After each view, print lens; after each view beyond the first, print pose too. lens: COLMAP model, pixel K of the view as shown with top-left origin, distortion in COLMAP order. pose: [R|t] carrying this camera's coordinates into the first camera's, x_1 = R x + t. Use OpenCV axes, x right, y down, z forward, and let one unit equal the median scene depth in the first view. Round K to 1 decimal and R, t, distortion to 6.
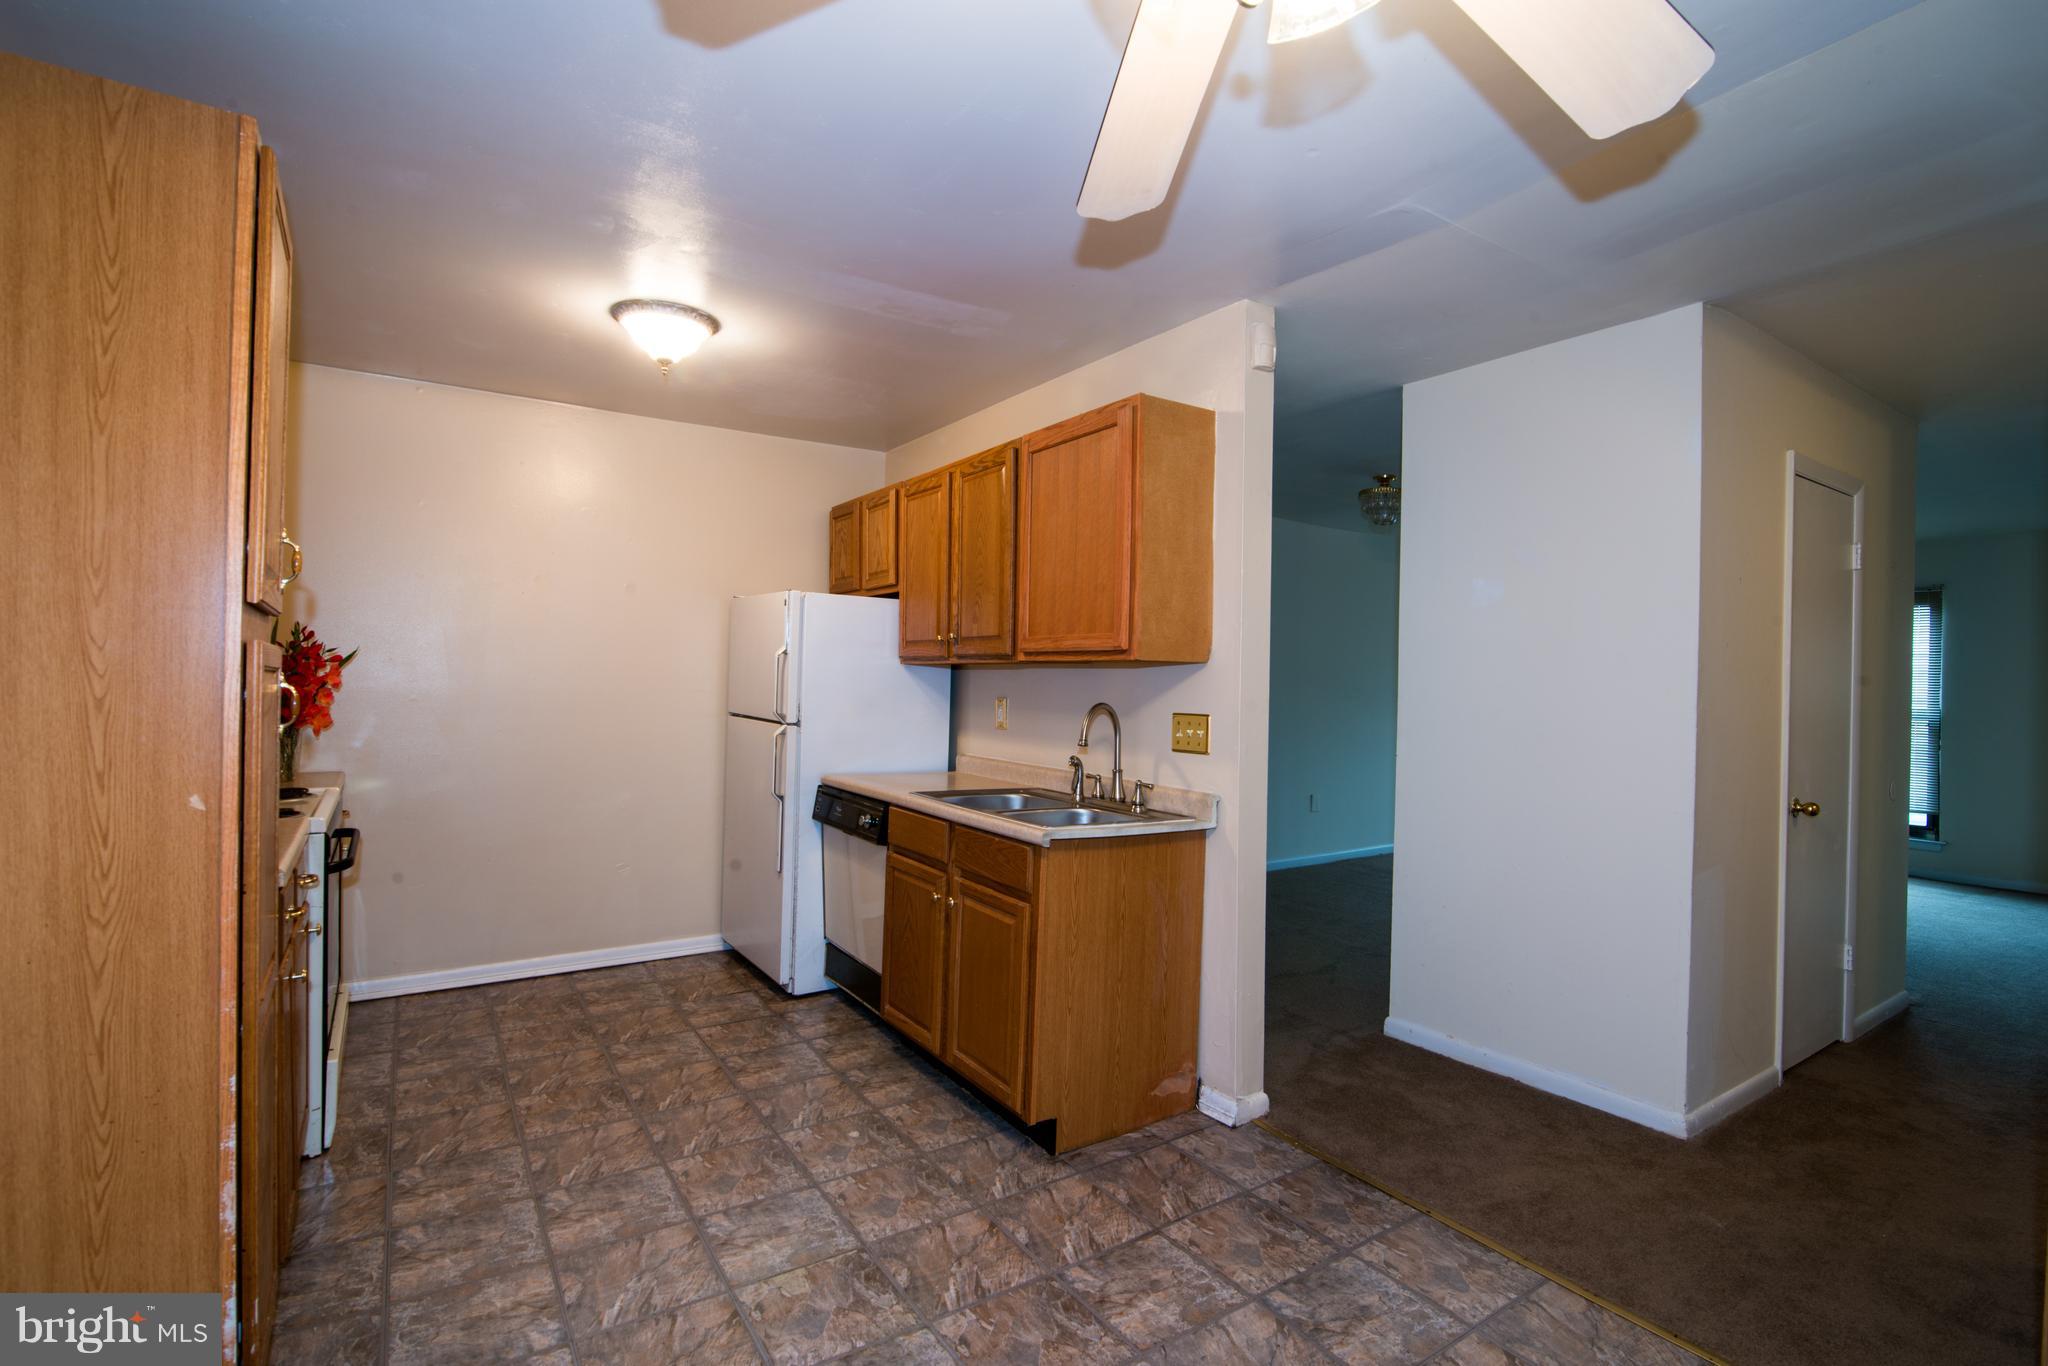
lens RADIAL K [[939.9, 0, 1031.9], [0, 939.9, 682.4], [0, 0, 1]] dist [-0.019283, 0.001279]
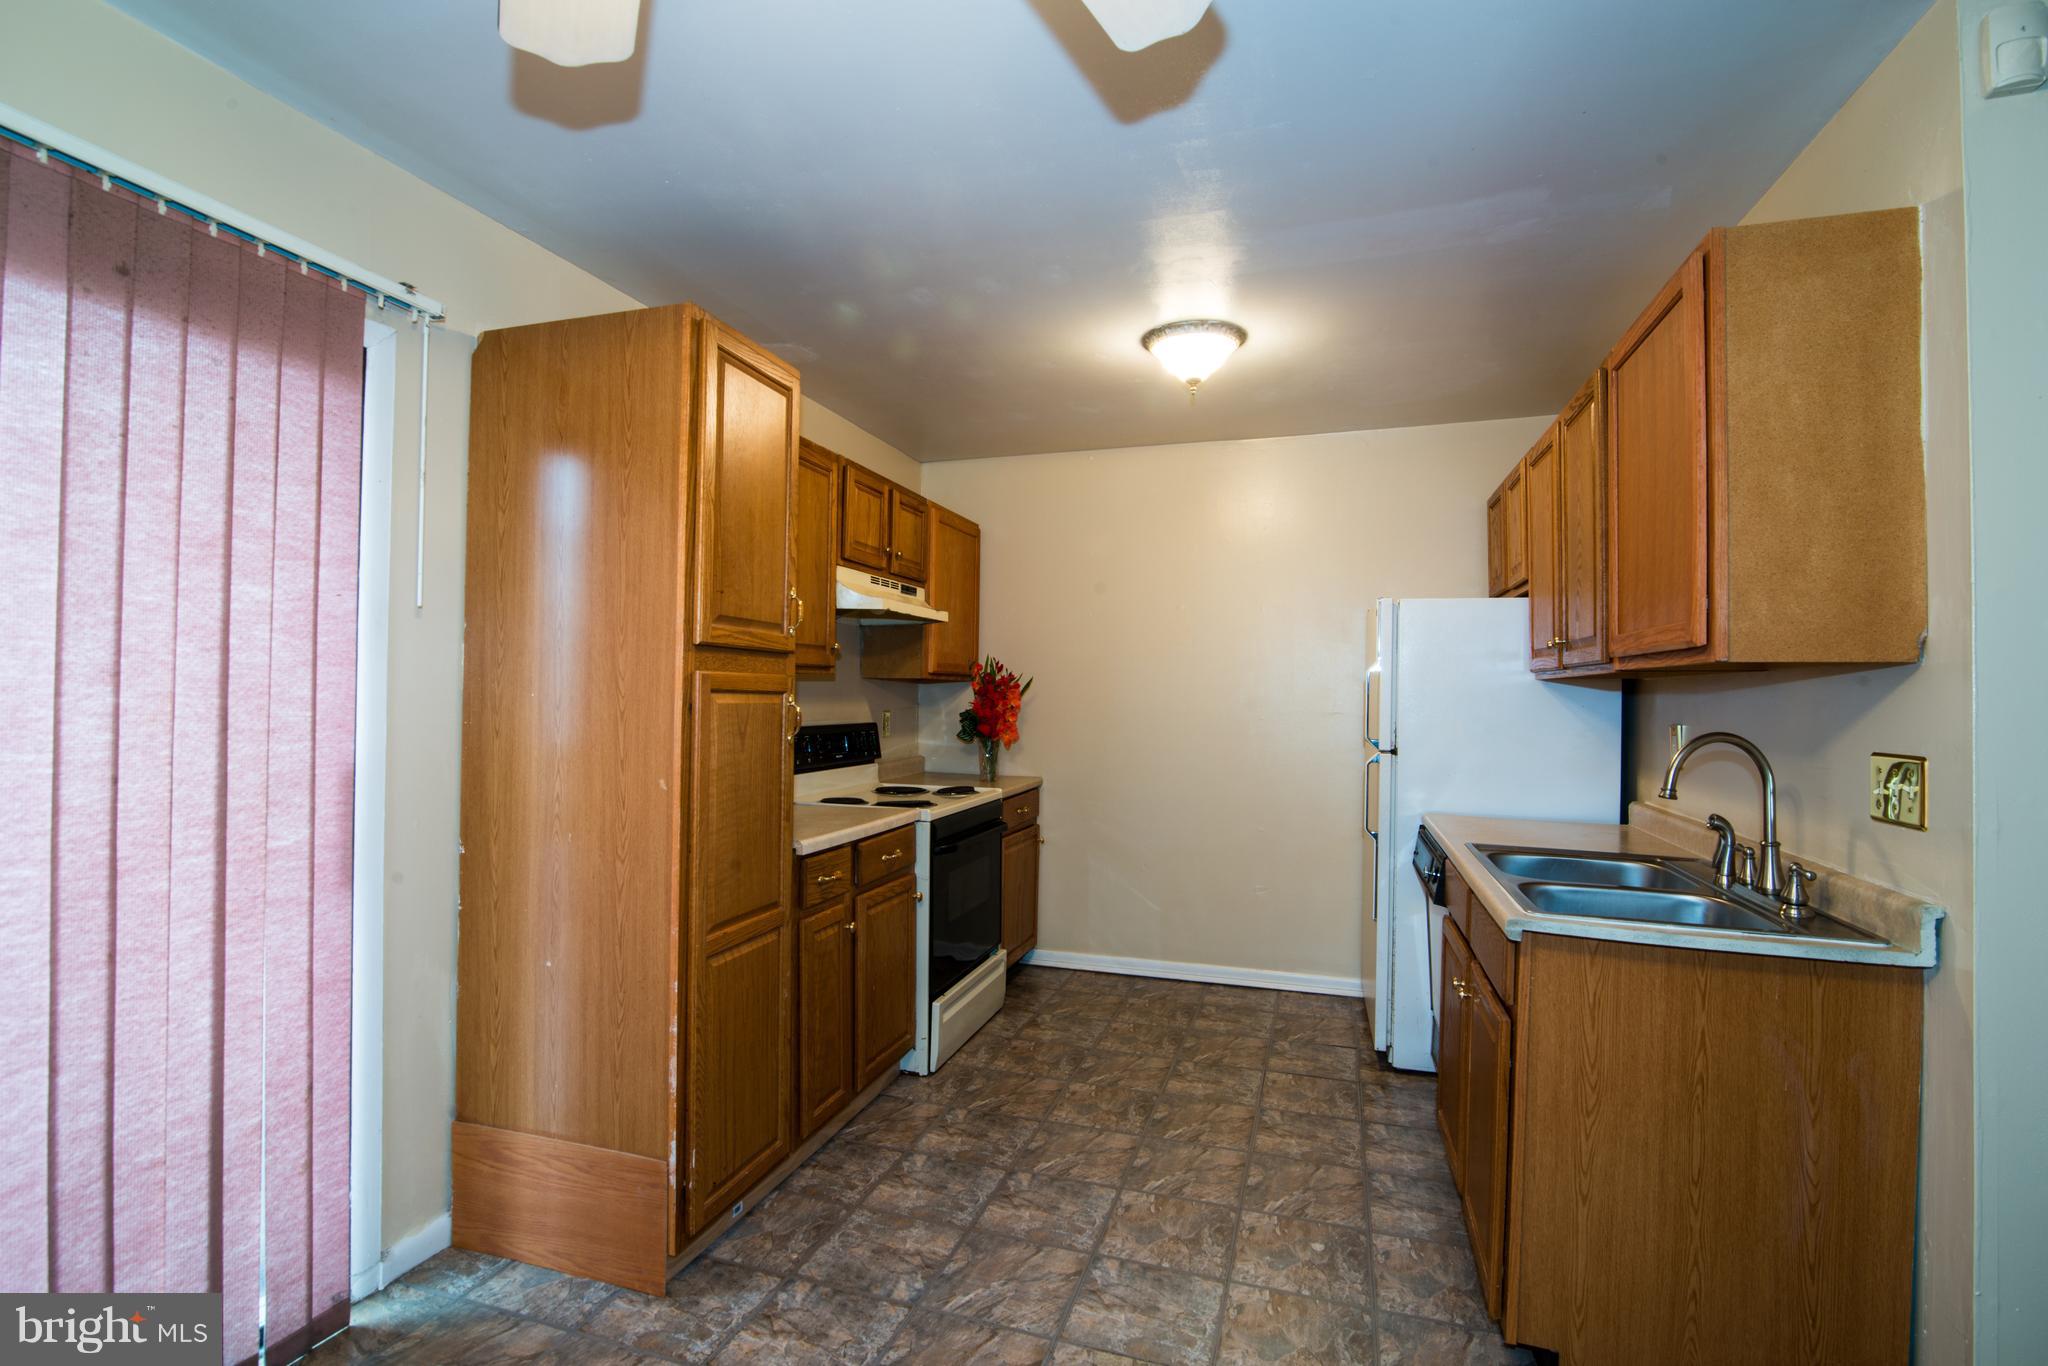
lens RADIAL K [[939.9, 0, 1029.8], [0, 939.9, 683.7], [0, 0, 1]] dist [-0.019283, 0.001279]
pose [[0.619464, -0.021156, -0.784740, 0.286286], [-0.000005, 0.999637, -0.026953, 0.005855], [0.785025, 0.016700, 0.619239, 0.257573]]
